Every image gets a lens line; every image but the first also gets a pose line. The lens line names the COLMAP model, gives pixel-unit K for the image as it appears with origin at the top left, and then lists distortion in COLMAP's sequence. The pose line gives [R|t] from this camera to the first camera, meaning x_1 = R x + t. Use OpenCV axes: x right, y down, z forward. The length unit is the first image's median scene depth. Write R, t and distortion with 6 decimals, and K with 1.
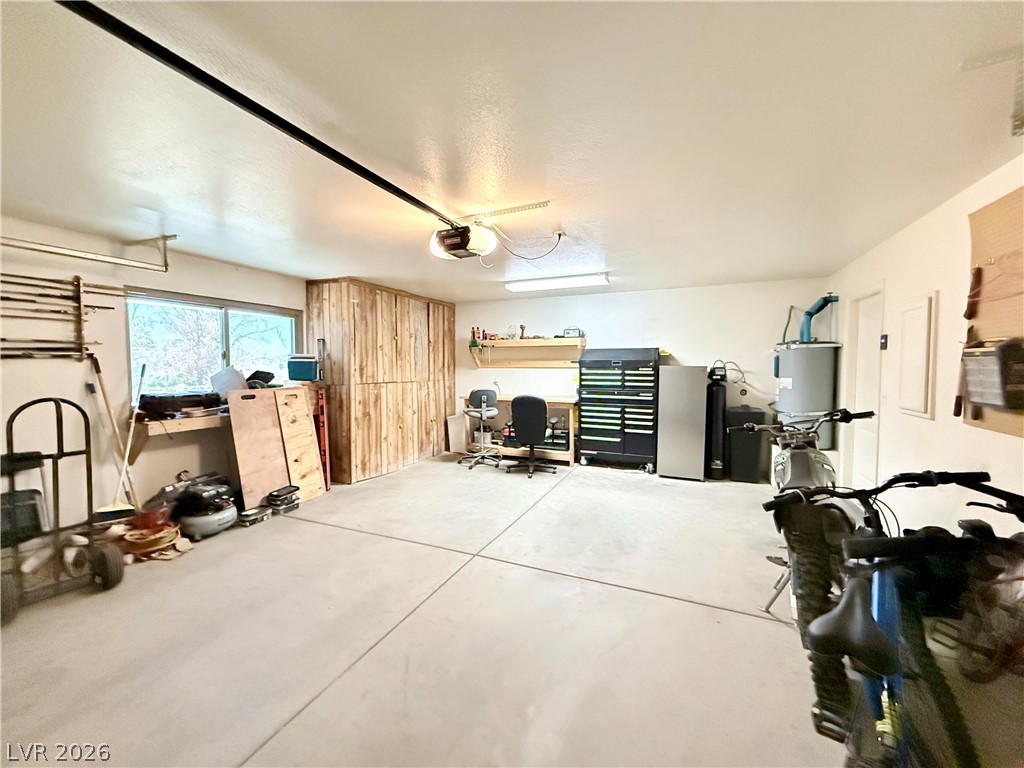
lens RADIAL K [[406.9, 0, 514.3], [0, 406.9, 384.5], [0, 0, 1]] dist [-0.000746, 0.000060]
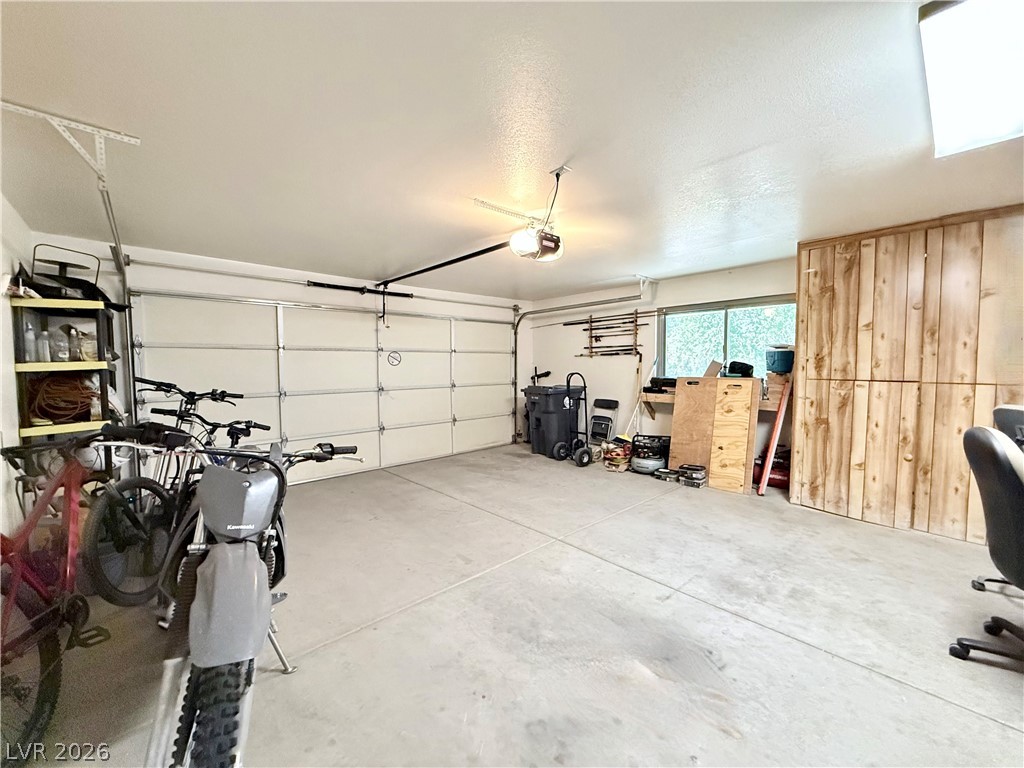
lens RADIAL K [[406.9, 0, 511.3], [0, 406.9, 383.8], [0, 0, 1]] dist [-0.000746, 0.000060]
pose [[-0.400974, 0.045249, -0.914971, 0.517494], [-0.040507, 0.996927, 0.067054, -0.020033], [0.915193, 0.063949, -0.397909, 0.761066]]
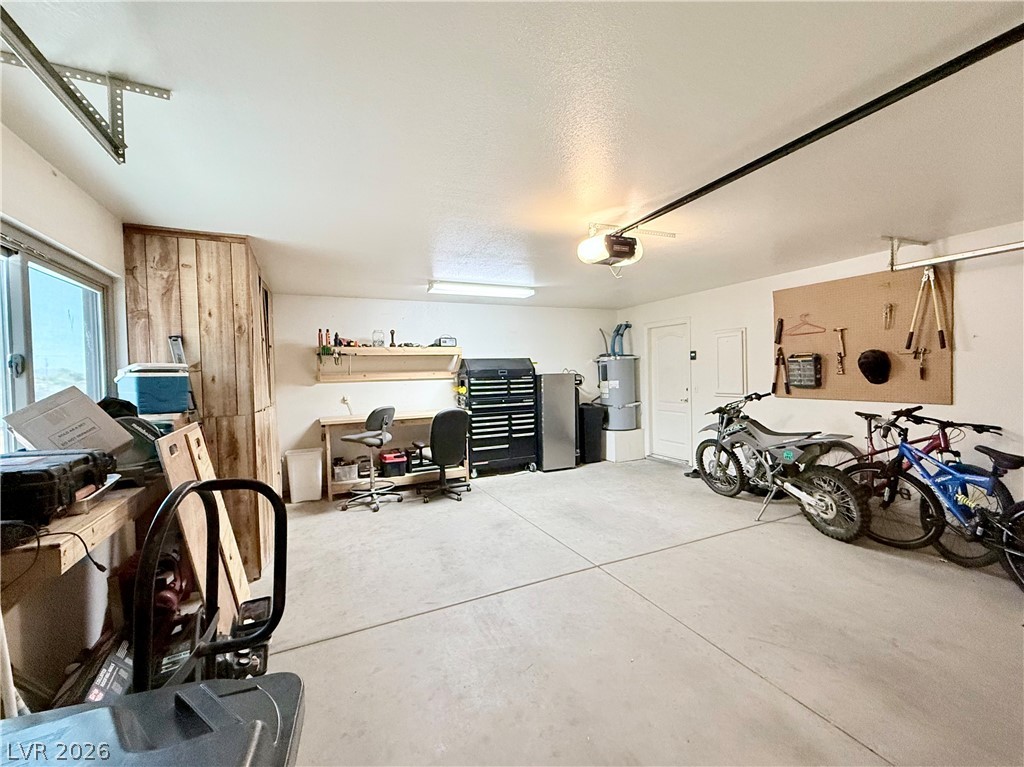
lens RADIAL K [[433.1, 0, 509.8], [0, 433.1, 383.8], [0, 0, 1]] dist [-0.000707, 0.000096]
pose [[0.658536, -0.035098, 0.751731, -0.598747], [0.062545, 0.998009, -0.008194, -0.013893], [-0.749946, 0.052413, 0.659419, 0.267954]]
